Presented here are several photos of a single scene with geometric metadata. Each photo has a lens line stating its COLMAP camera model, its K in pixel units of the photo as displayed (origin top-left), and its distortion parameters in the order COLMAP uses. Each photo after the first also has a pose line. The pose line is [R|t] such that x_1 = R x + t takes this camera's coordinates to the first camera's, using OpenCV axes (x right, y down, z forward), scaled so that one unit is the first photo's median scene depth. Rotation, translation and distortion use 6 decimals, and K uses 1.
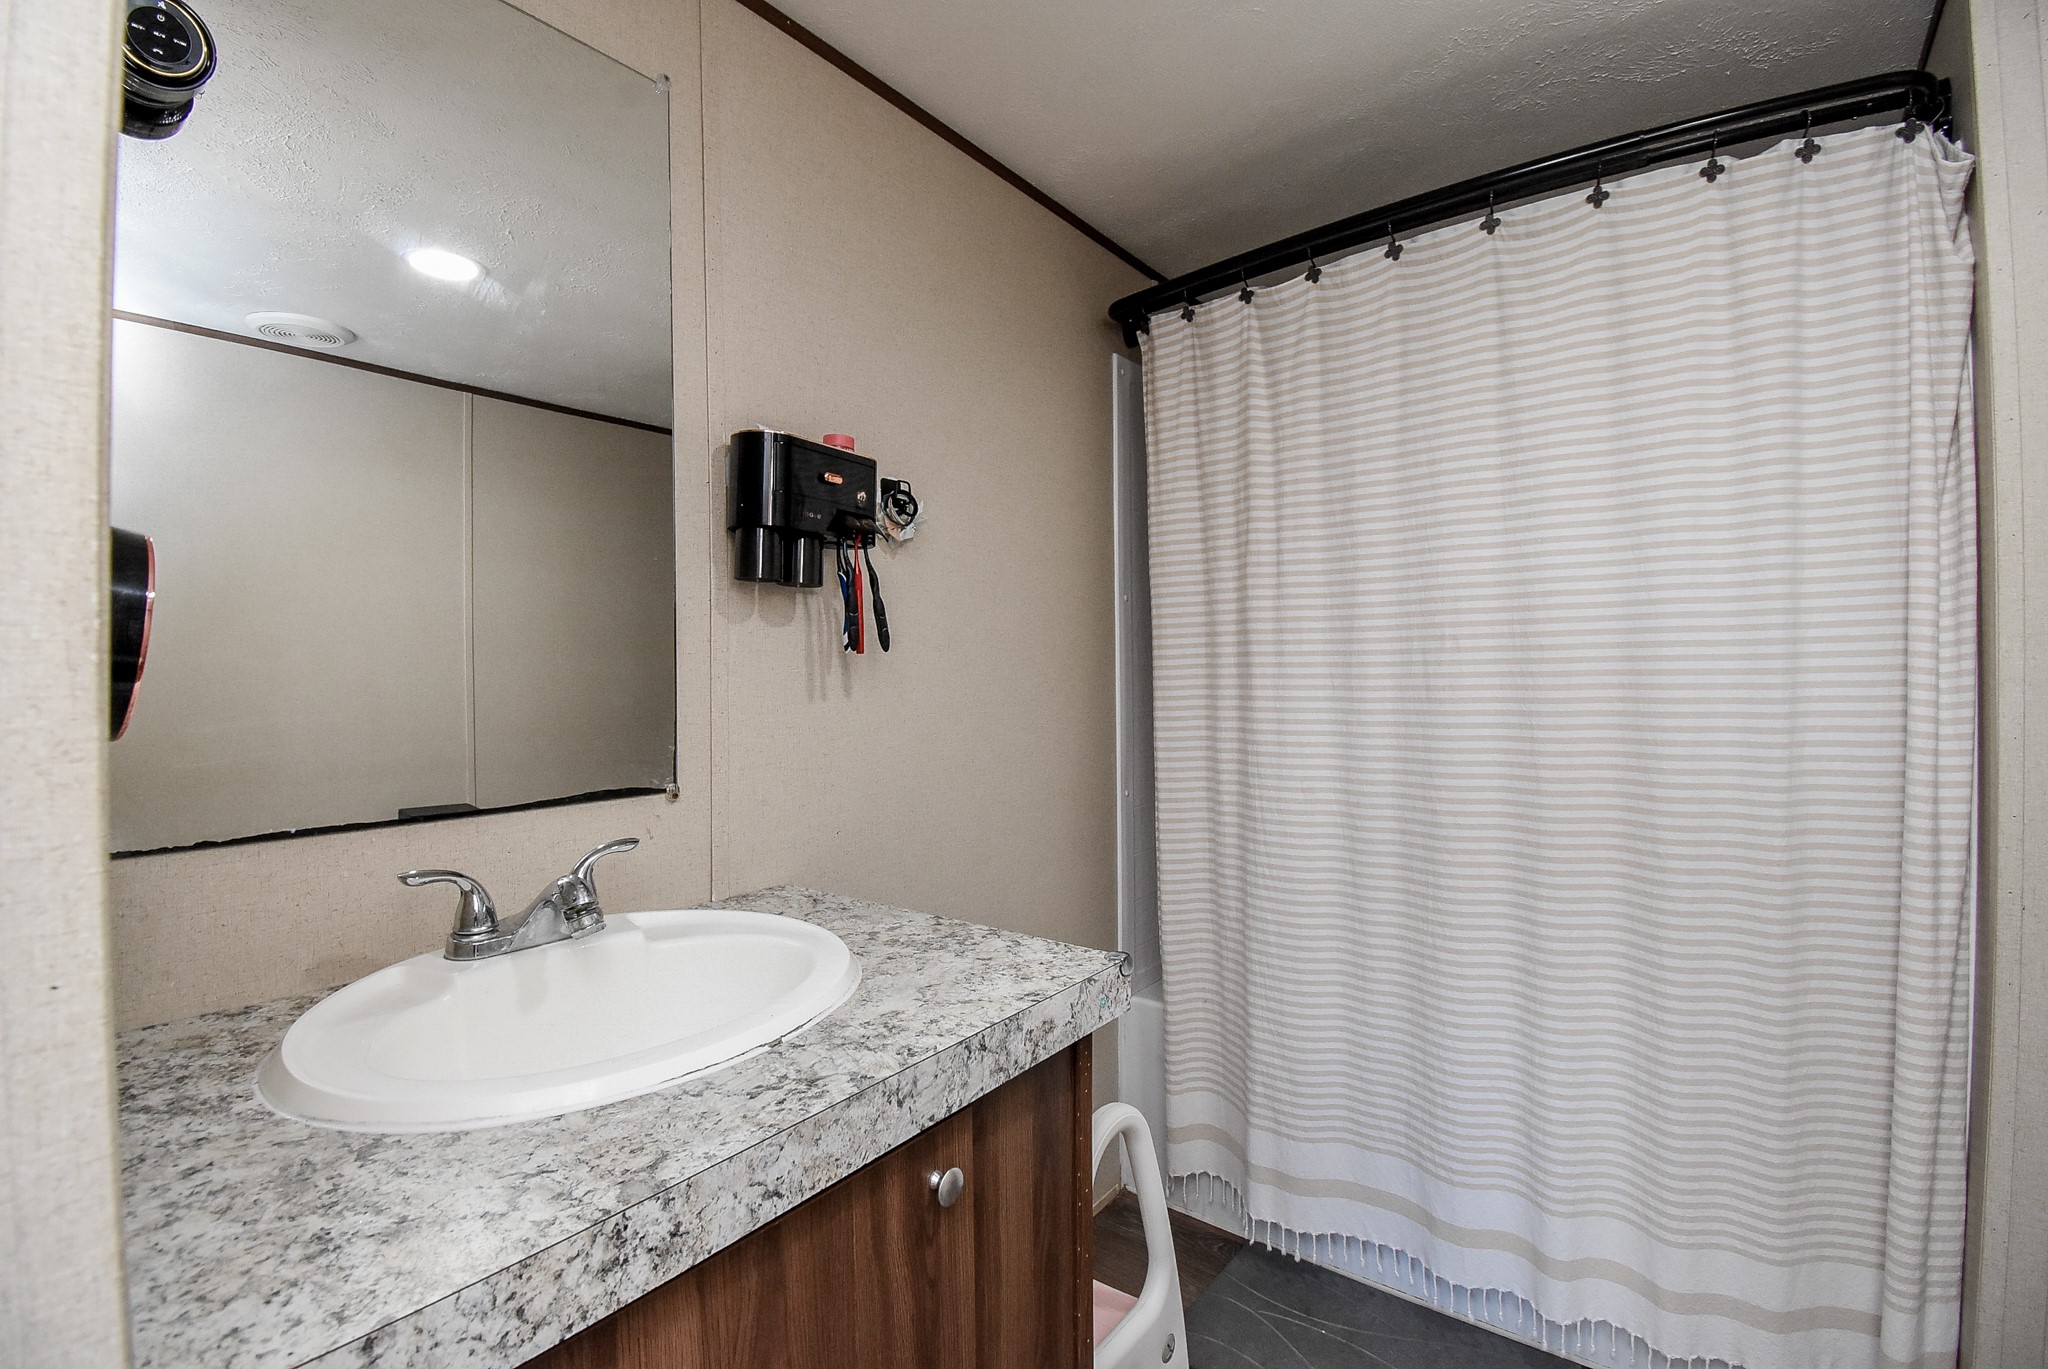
lens RADIAL K [[913.4, 0, 1016.8], [0, 913.4, 662.4], [0, 0, 1]] dist [0.008382, -0.017265]
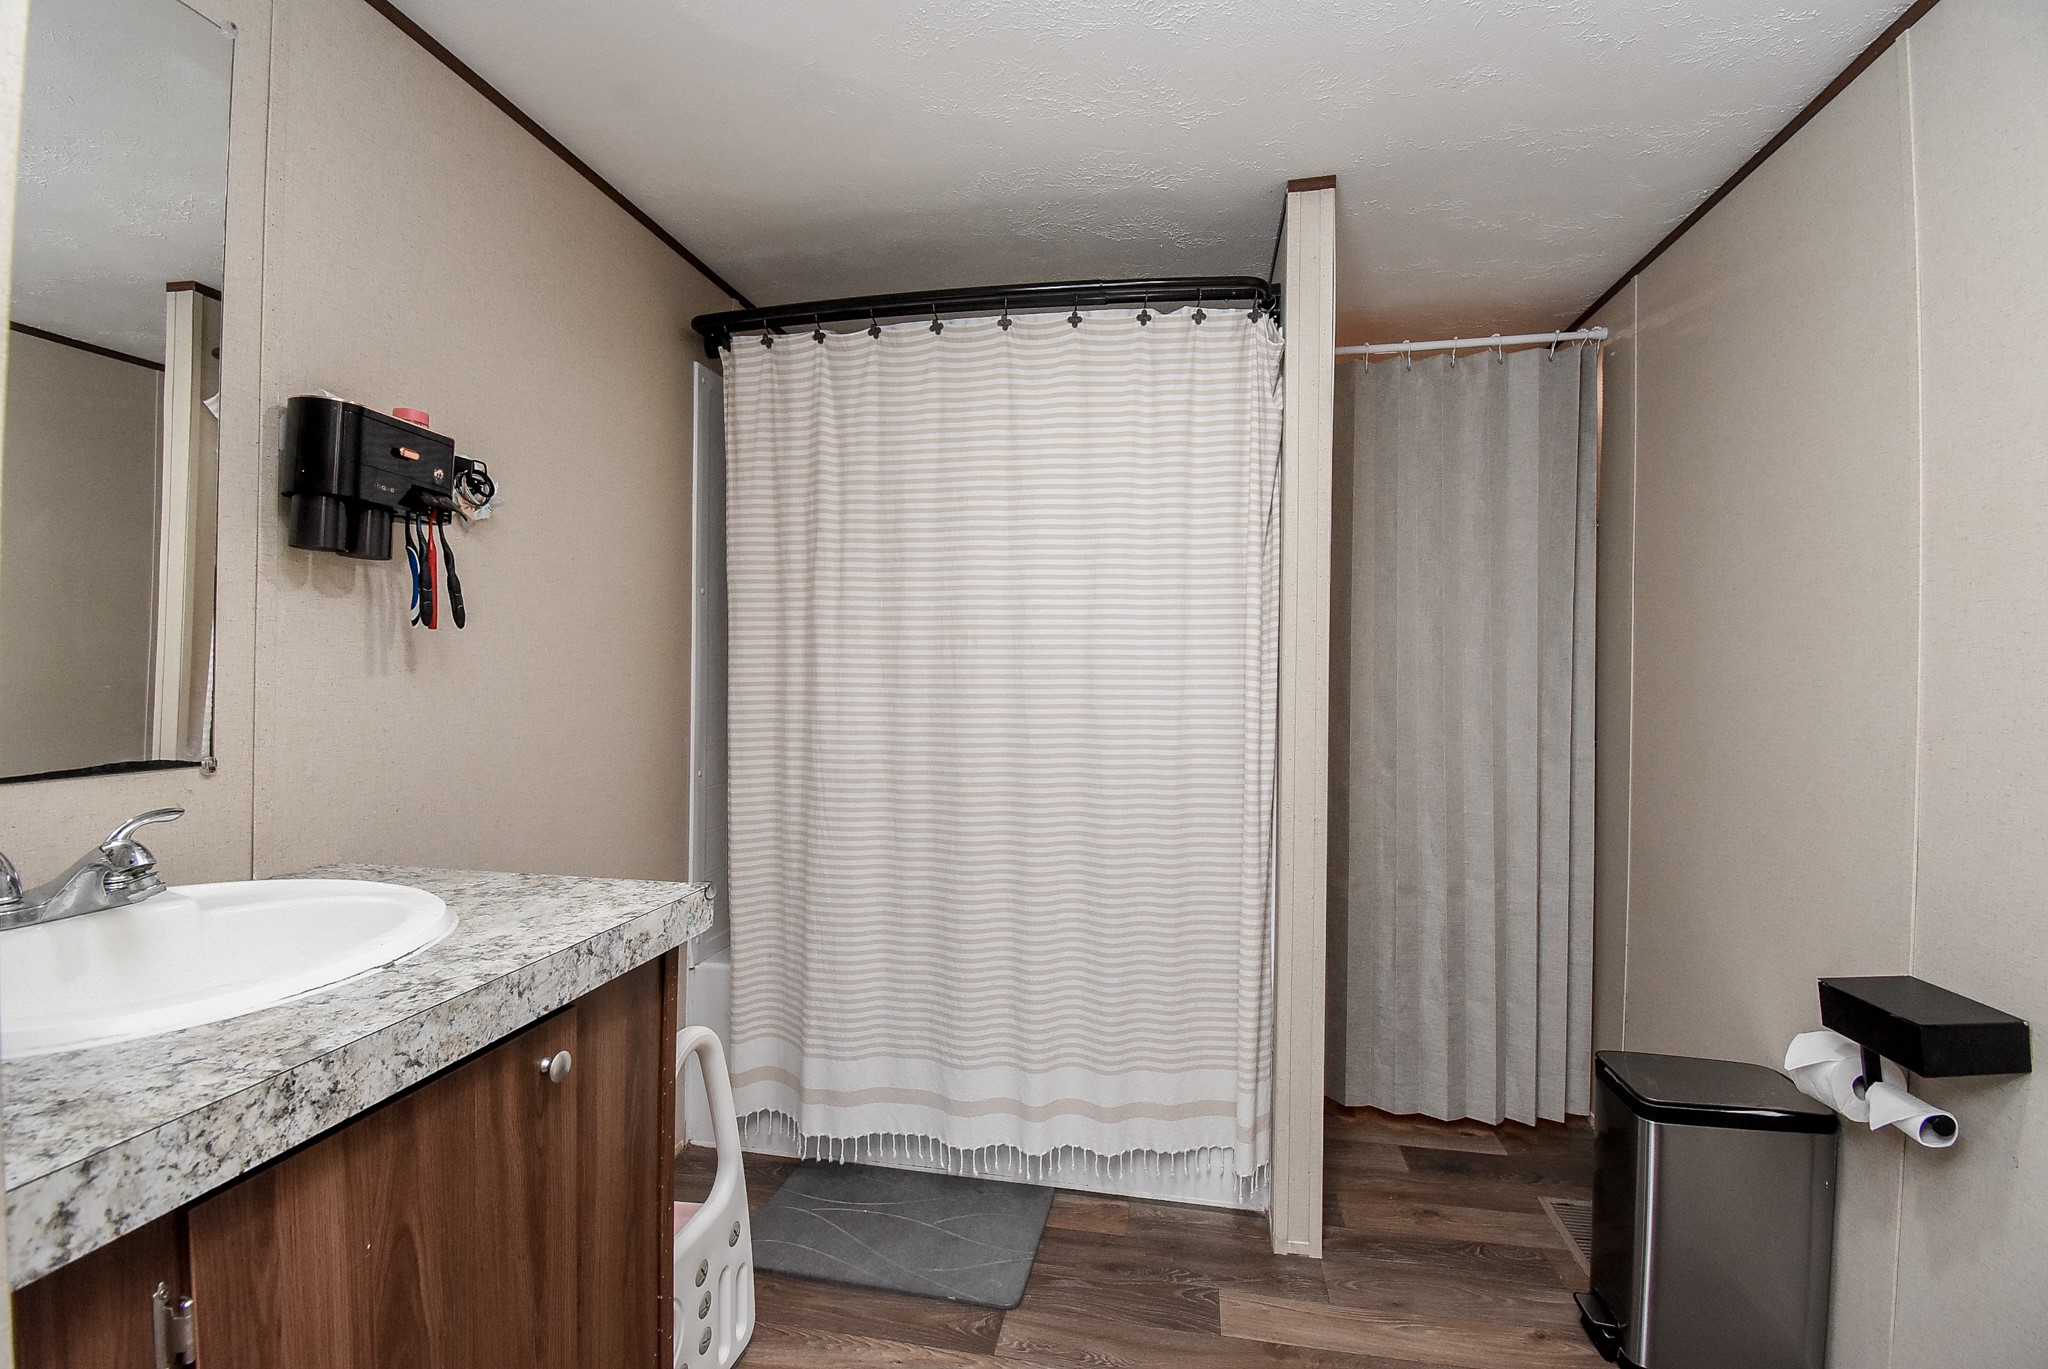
lens RADIAL K [[913.4, 0, 1025.6], [0, 913.4, 670.0], [0, 0, 1]] dist [0.008382, -0.017265]
pose [[0.887780, 0.021004, 0.459789, -0.053794], [-0.023576, 0.999722, -0.000149, 0.020603], [-0.459664, -0.010708, 0.888028, -0.203102]]
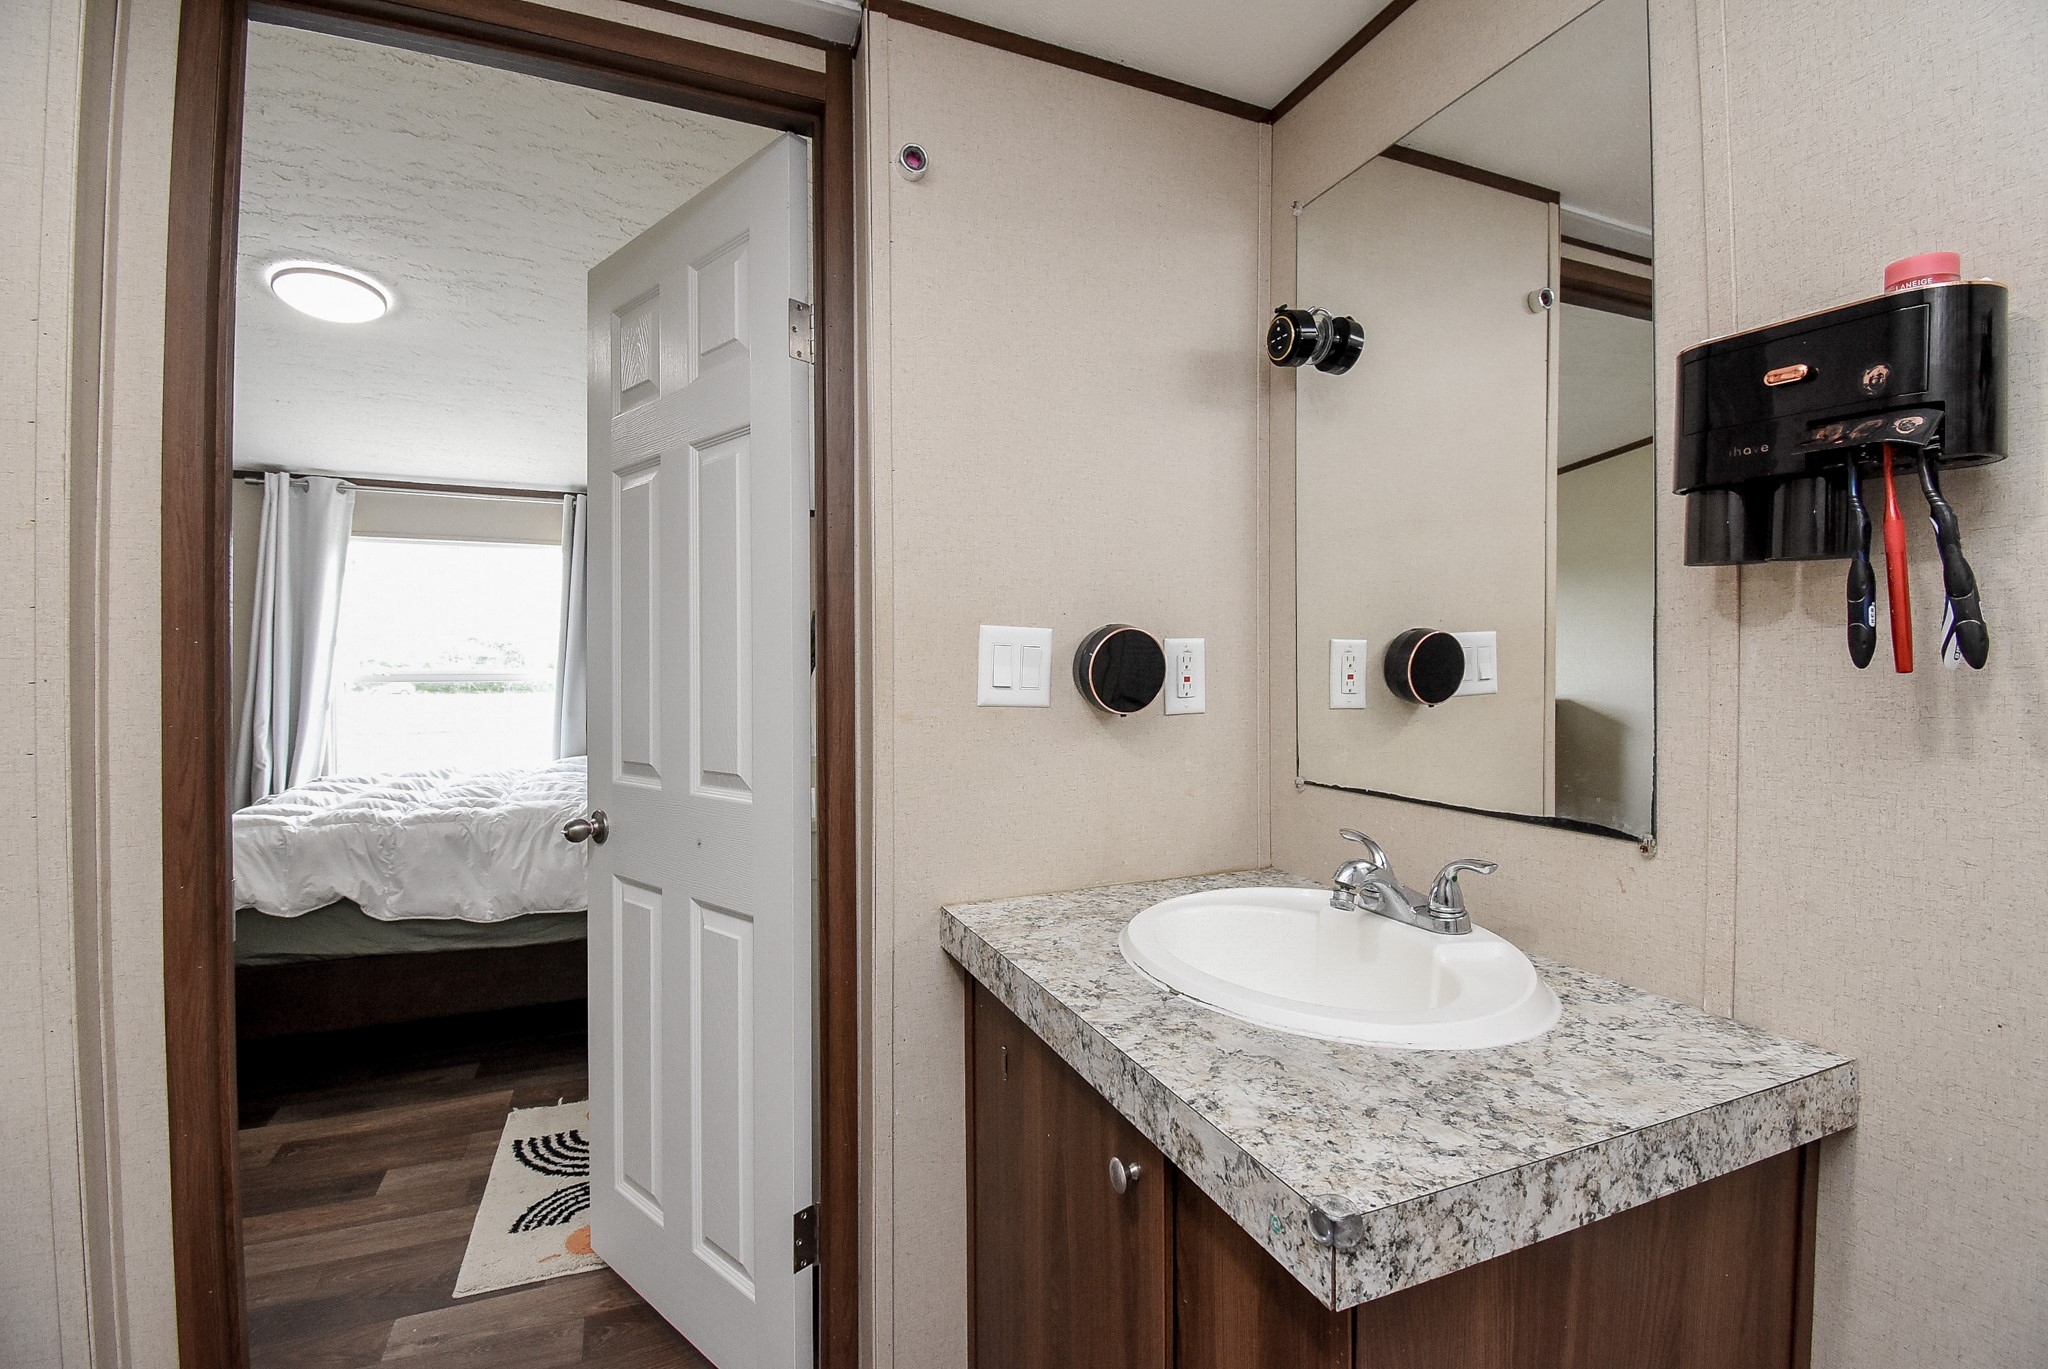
lens RADIAL K [[913.4, 0, 1030.0], [0, 913.4, 676.3], [0, 0, 1]] dist [0.008382, -0.017265]
pose [[-0.501025, 0.016609, -0.865274, 0.532535], [0.014755, 0.999834, 0.010649, -0.020360], [0.865307, -0.007432, -0.501187, 0.848733]]
